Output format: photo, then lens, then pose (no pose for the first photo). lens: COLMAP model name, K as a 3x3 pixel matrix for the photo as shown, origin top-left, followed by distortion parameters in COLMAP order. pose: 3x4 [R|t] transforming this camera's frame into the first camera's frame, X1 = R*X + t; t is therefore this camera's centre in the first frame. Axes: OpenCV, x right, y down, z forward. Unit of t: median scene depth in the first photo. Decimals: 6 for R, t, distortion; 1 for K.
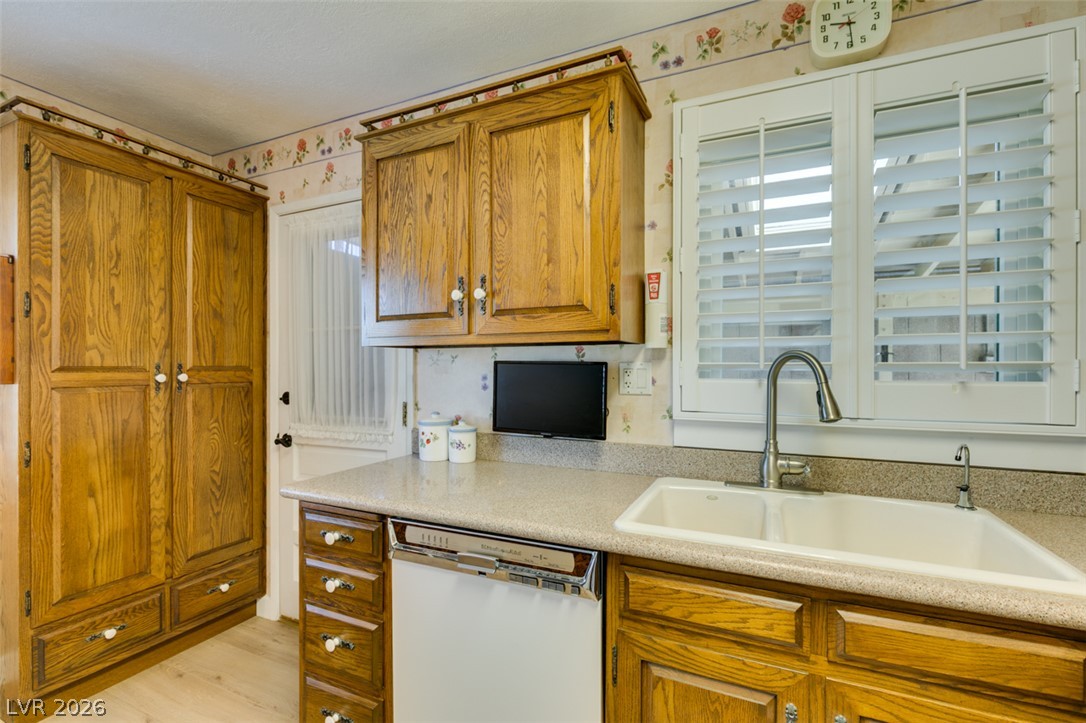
lens RADIAL K [[487.0, 0, 542.8], [0, 487.0, 369.0], [0, 0, 1]] dist [-0.002953, -0.000418]
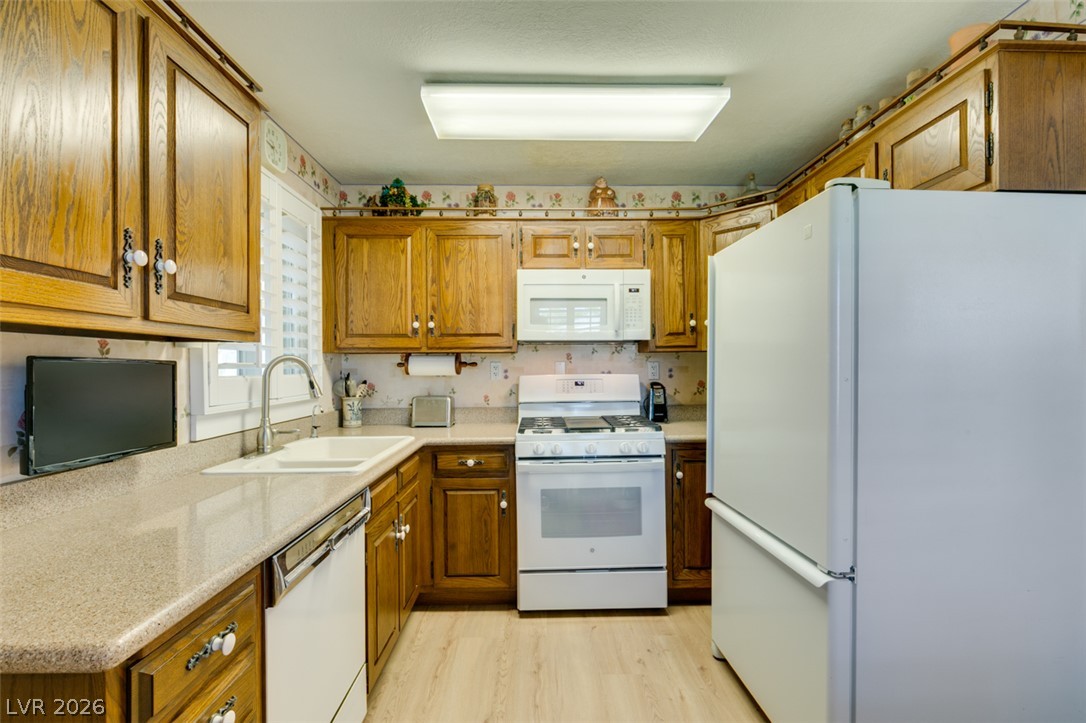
lens RADIAL K [[487.0, 0, 538.0], [0, 487.0, 364.2], [0, 0, 1]] dist [-0.002953, -0.000418]
pose [[-0.431790, 0.005112, 0.901960, -0.900471], [0.009300, 0.999956, -0.001215, -0.000591], [-0.901926, 0.007863, -0.431819, 0.706900]]
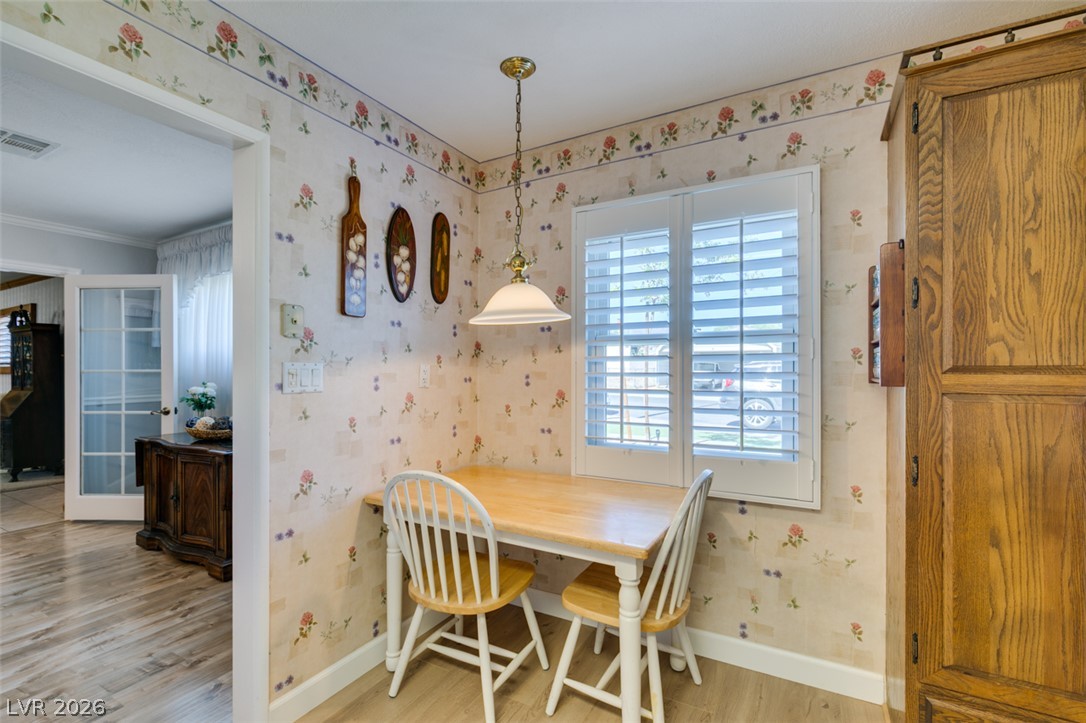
lens RADIAL K [[487.0, 0, 537.7], [0, 487.0, 368.9], [0, 0, 1]] dist [-0.002953, -0.000418]
pose [[-0.083407, 0.000190, -0.996516, -0.157873], [-0.001832, 0.999998, 0.000344, 0.000177], [0.996514, 0.001855, -0.083406, 0.389186]]
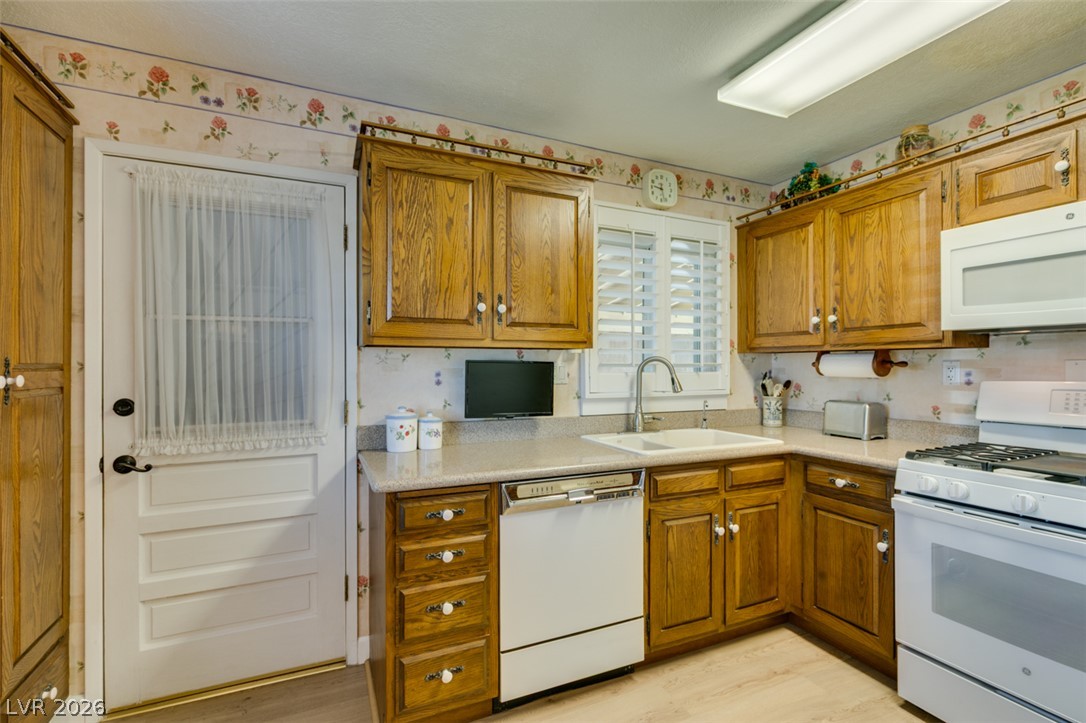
lens RADIAL K [[487.0, 0, 540.5], [0, 487.0, 363.2], [0, 0, 1]] dist [-0.002953, -0.000418]
pose [[0.658355, 0.003870, 0.752698, -0.899542], [0.002179, 0.999973, -0.007047, 0.000076], [-0.752704, 0.006279, 0.658329, 0.063070]]
